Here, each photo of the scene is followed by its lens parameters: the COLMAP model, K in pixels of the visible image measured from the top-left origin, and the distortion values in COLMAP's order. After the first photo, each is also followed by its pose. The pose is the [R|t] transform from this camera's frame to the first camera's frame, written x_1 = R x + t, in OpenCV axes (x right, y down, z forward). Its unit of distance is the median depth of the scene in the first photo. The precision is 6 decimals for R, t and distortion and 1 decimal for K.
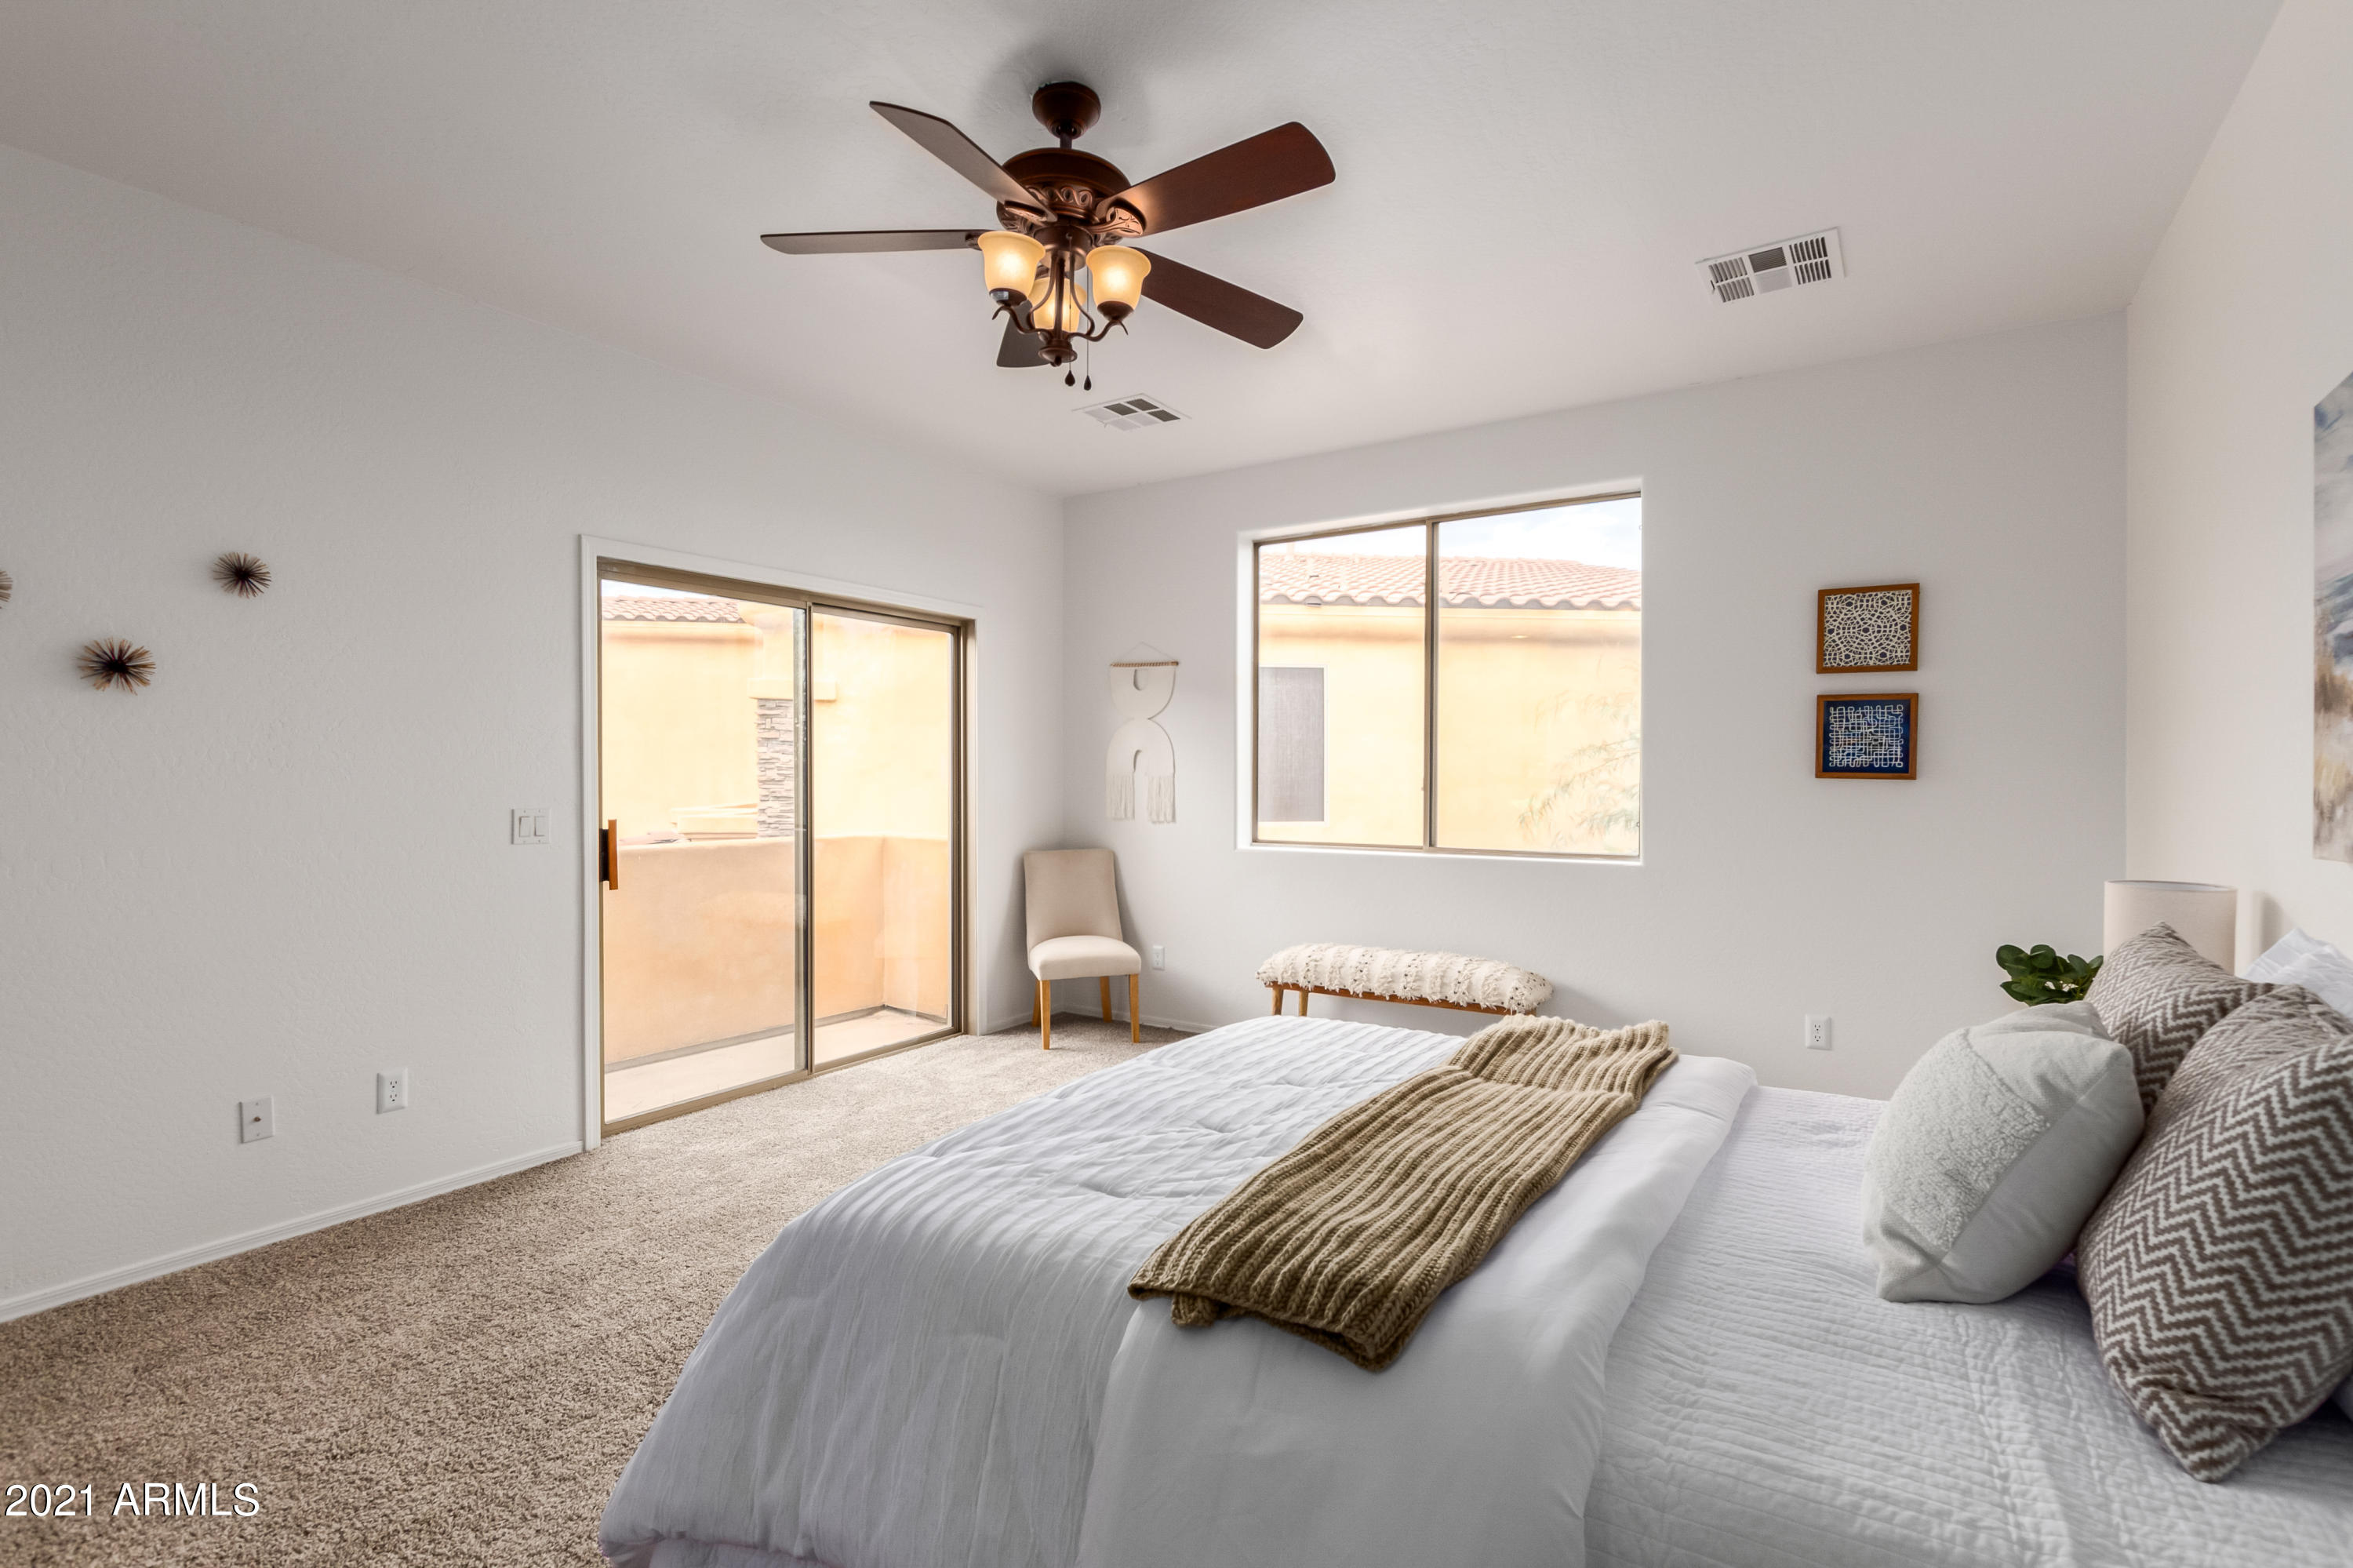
lens RADIAL K [[1107.6, 0, 1180.2], [0, 1107.6, 776.6], [0, 0, 1]] dist [0.008629, -0.001287]
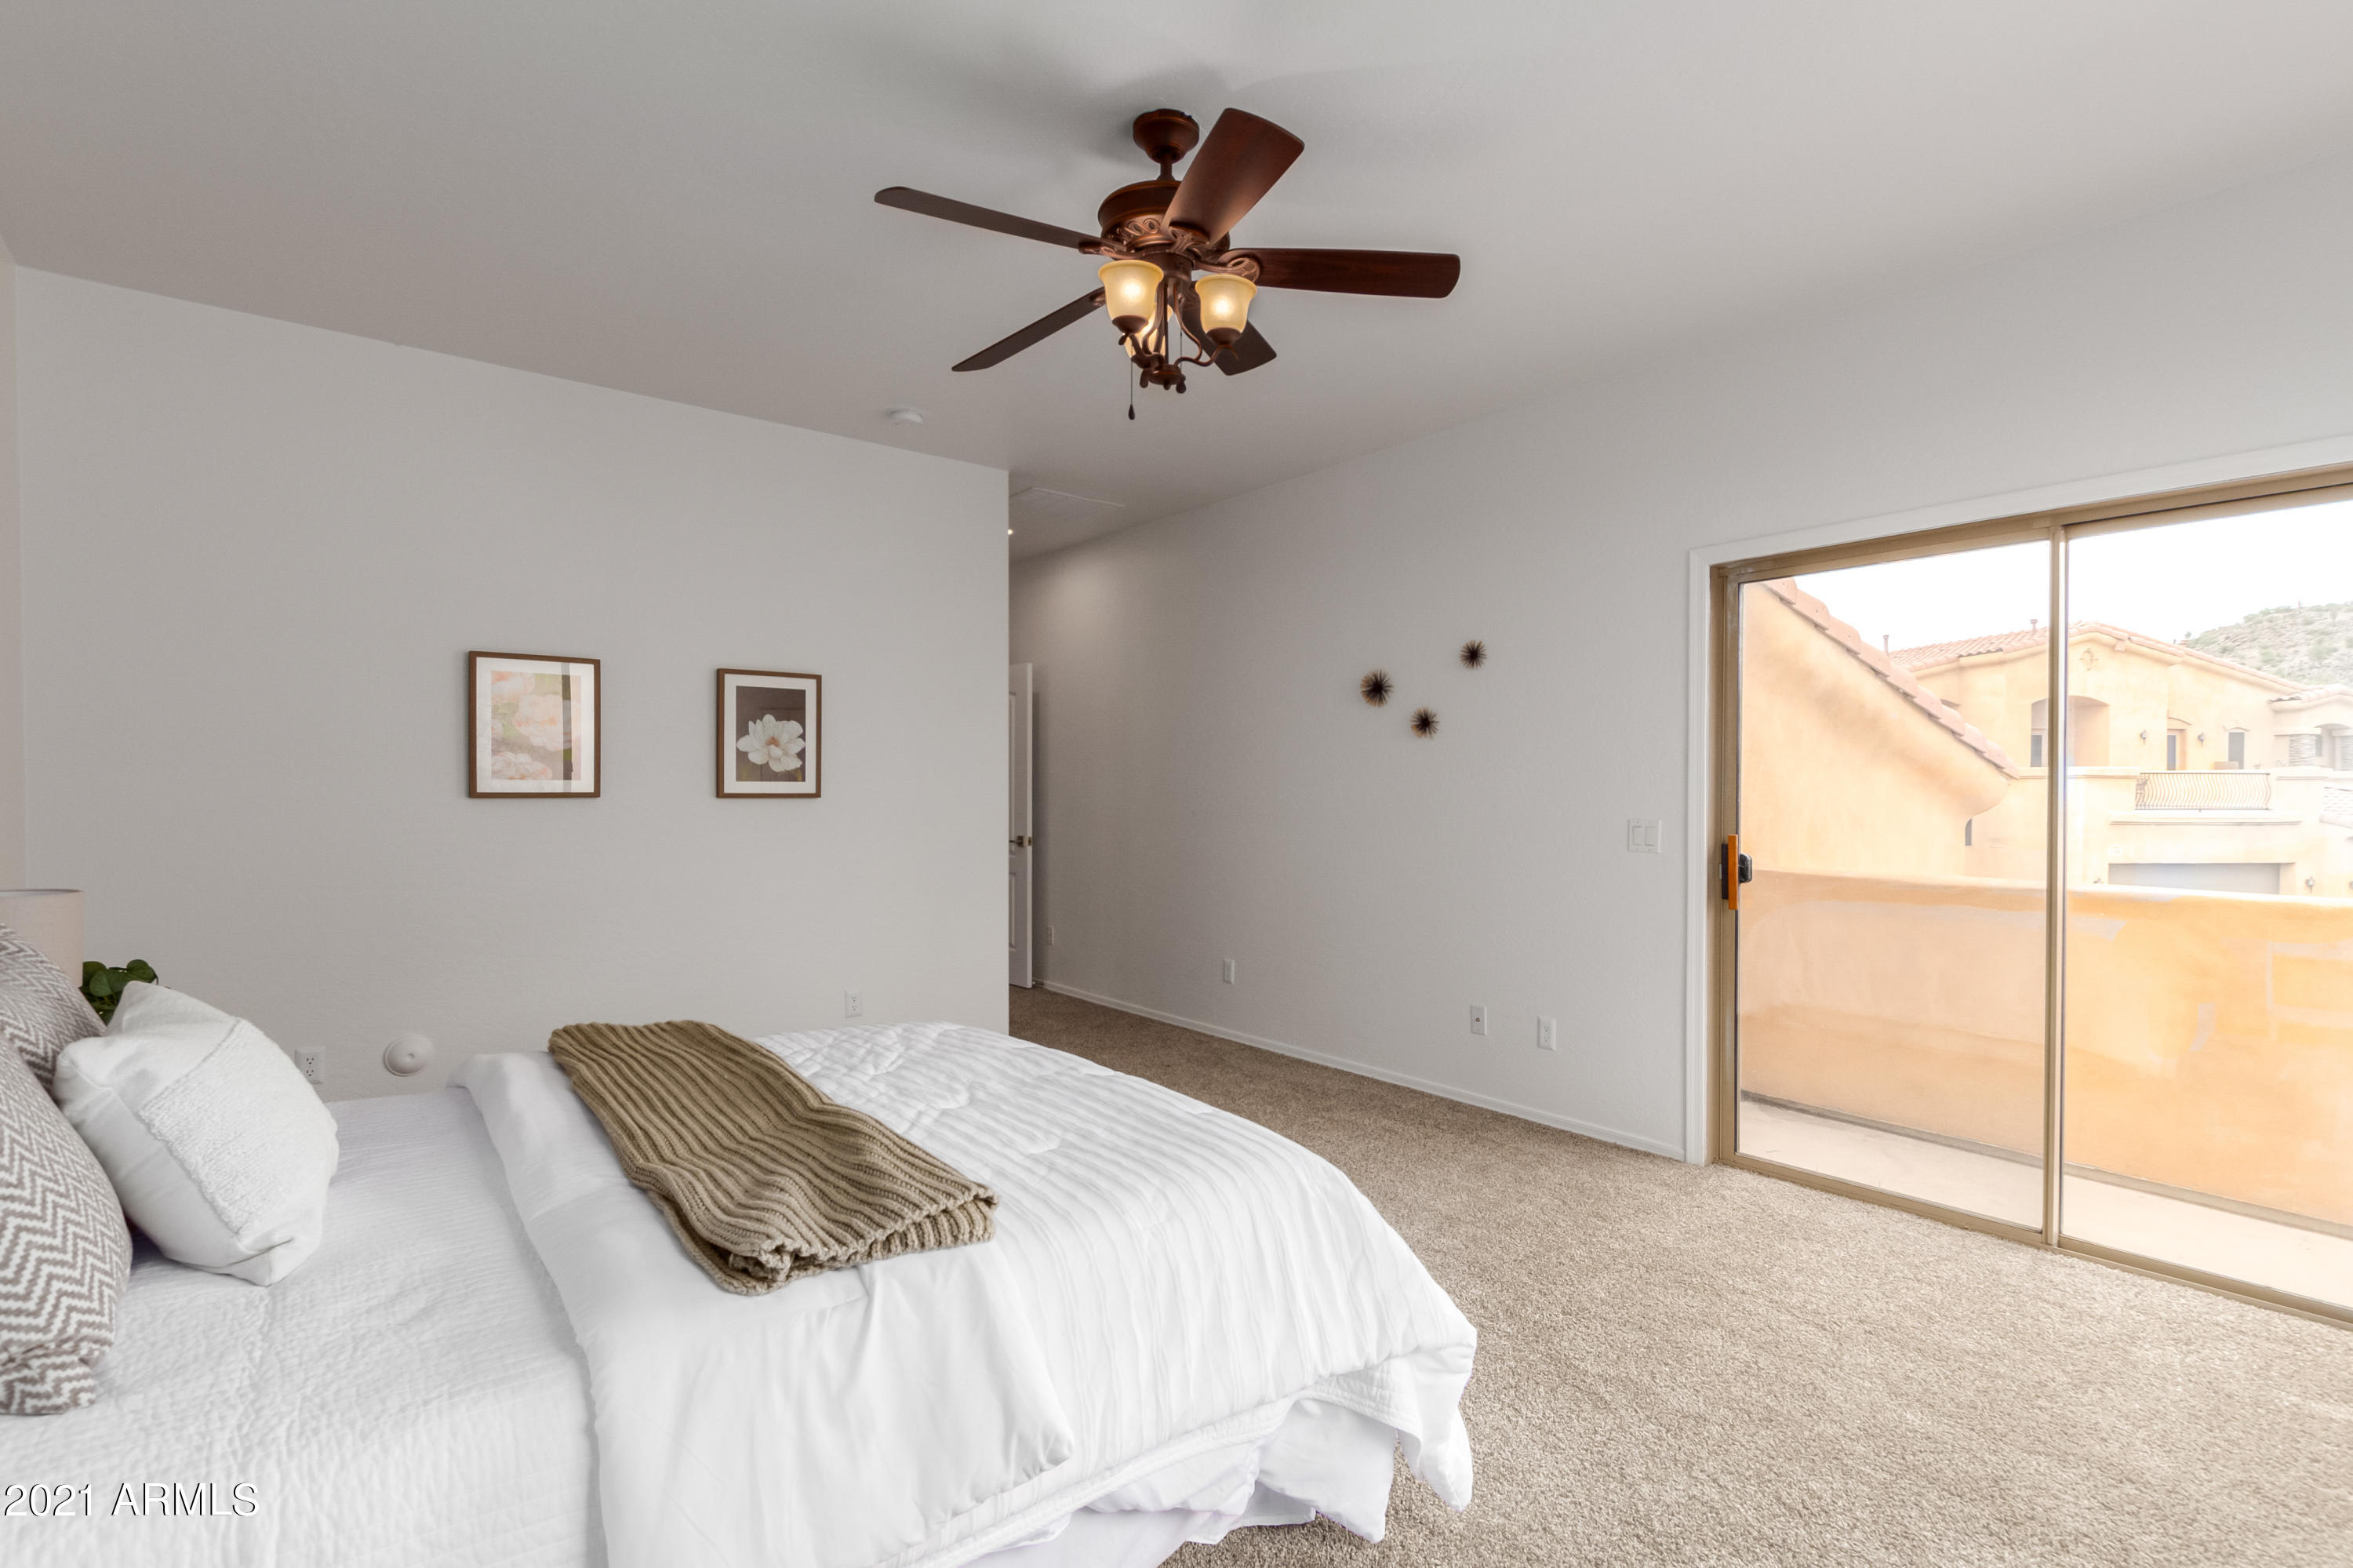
lens RADIAL K [[1107.6, 0, 1188.1], [0, 1107.6, 790.7], [0, 0, 1]] dist [0.008629, -0.001287]
pose [[-0.331196, -0.000606, -0.943562, 0.529803], [-0.008064, 0.999965, 0.002188, 0.002419], [0.943527, 0.008334, -0.331190, 0.849754]]
